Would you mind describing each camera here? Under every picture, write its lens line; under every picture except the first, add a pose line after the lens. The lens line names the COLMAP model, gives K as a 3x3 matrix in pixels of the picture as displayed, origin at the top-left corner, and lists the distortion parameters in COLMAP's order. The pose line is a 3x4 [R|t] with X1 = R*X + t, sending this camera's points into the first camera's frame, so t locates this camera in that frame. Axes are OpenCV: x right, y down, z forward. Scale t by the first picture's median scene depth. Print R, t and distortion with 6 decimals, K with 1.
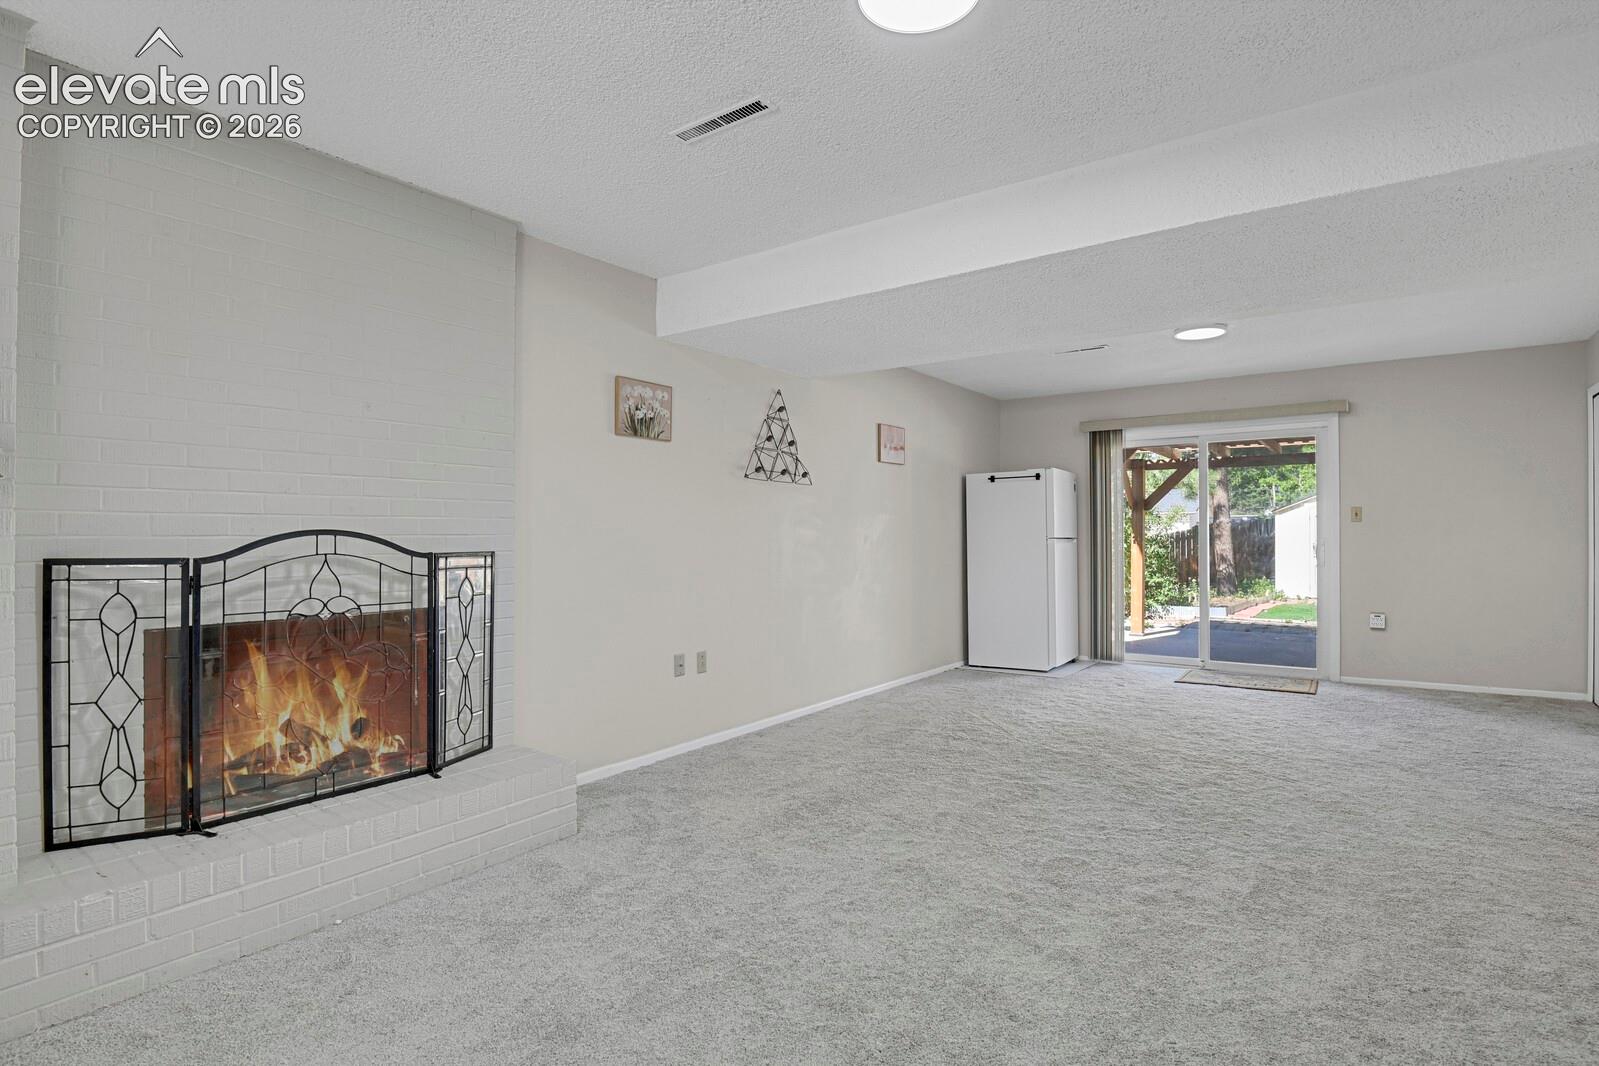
lens RADIAL K [[854.1, 0, 799.5], [0, 854.1, 533.0], [0, 0, 1]] dist [-0.003756, -0.000826]
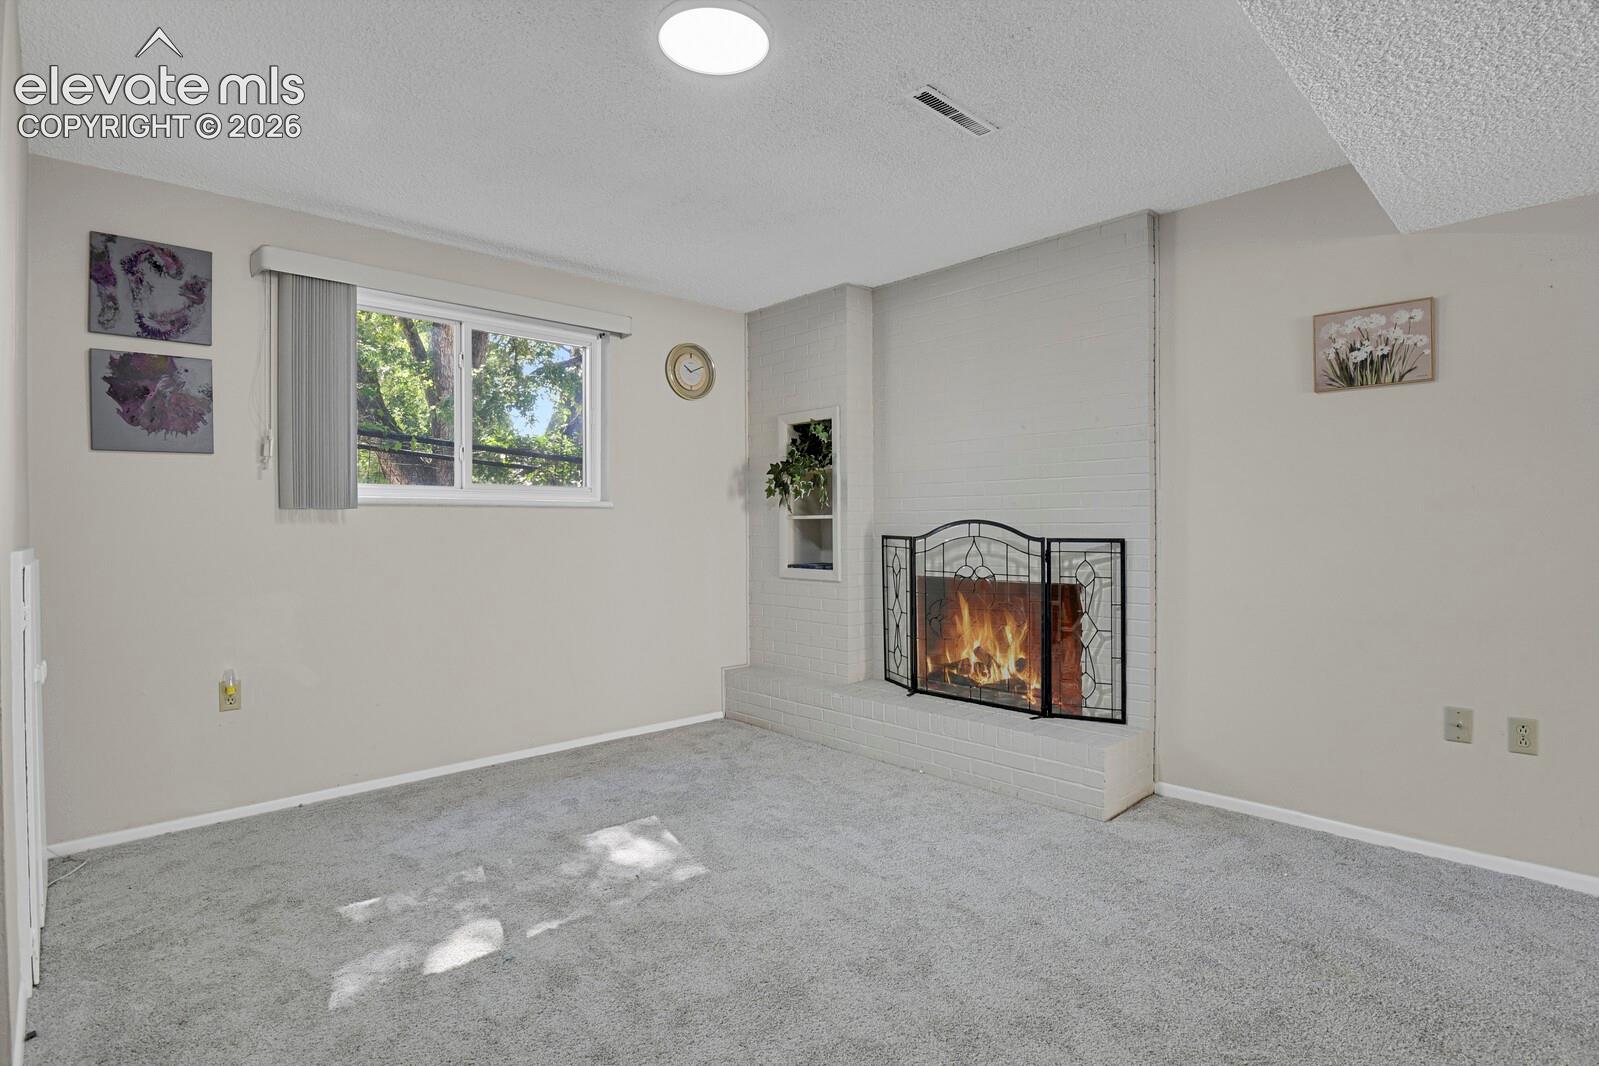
lens RADIAL K [[773.7, 0, 799.5], [0, 773.7, 533.0], [0, 0, 1]] dist [0.001990, 0.000461]
pose [[-0.195606, 0.017225, -0.980531, 0.742248], [0.008915, 0.999836, 0.015786, -0.004378], [0.980642, -0.005653, -0.195727, 0.889851]]
